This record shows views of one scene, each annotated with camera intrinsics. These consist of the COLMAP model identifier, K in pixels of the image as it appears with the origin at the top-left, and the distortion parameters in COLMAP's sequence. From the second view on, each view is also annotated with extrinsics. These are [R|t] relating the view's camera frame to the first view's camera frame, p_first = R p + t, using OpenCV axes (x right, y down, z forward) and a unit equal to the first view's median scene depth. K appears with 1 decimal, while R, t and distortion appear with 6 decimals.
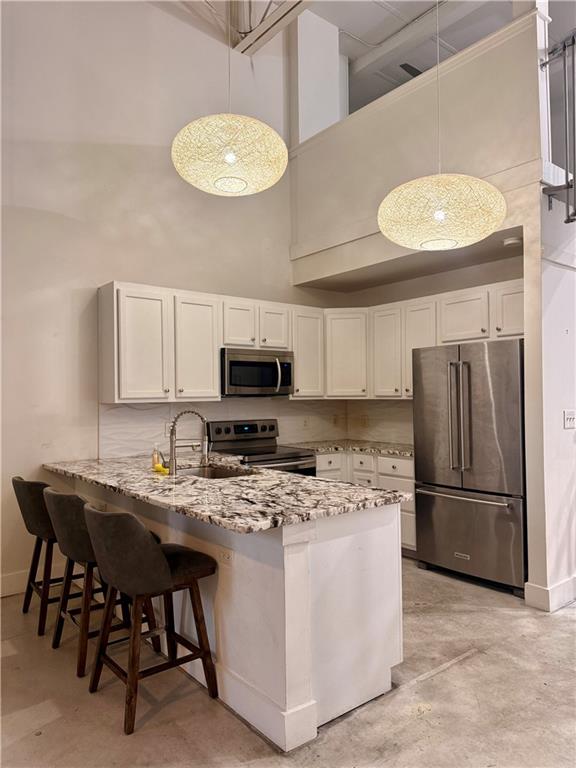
lens RADIAL K [[537.7, 0, 286.5], [0, 537.7, 382.0], [0, 0, 1]] dist [0.009394, 0.001084]
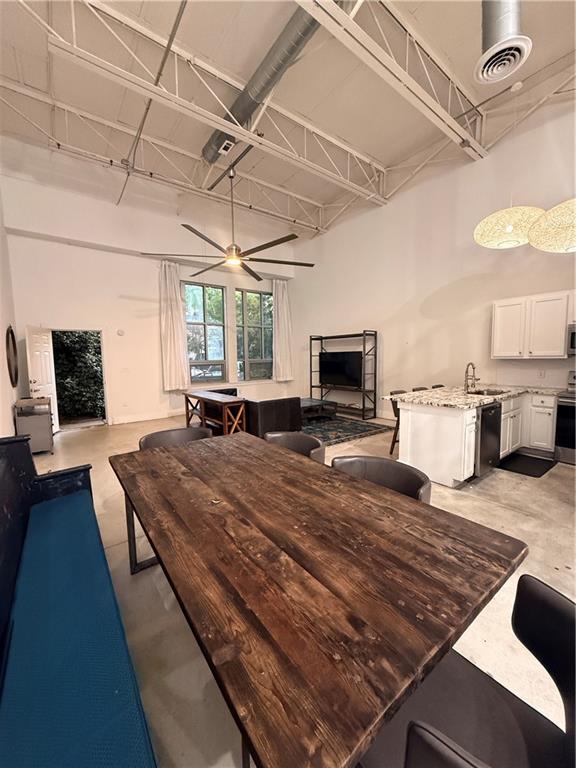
lens RADIAL K [[306.0, 0, 287.5], [0, 306.0, 384.0], [0, 0, 1]] dist [-0.000086, -0.000005]
pose [[-0.025445, 0.096265, -0.995030, 0.874069], [0.033642, 0.994871, 0.095389, -0.003544], [0.999110, -0.031048, -0.028553, 0.219578]]
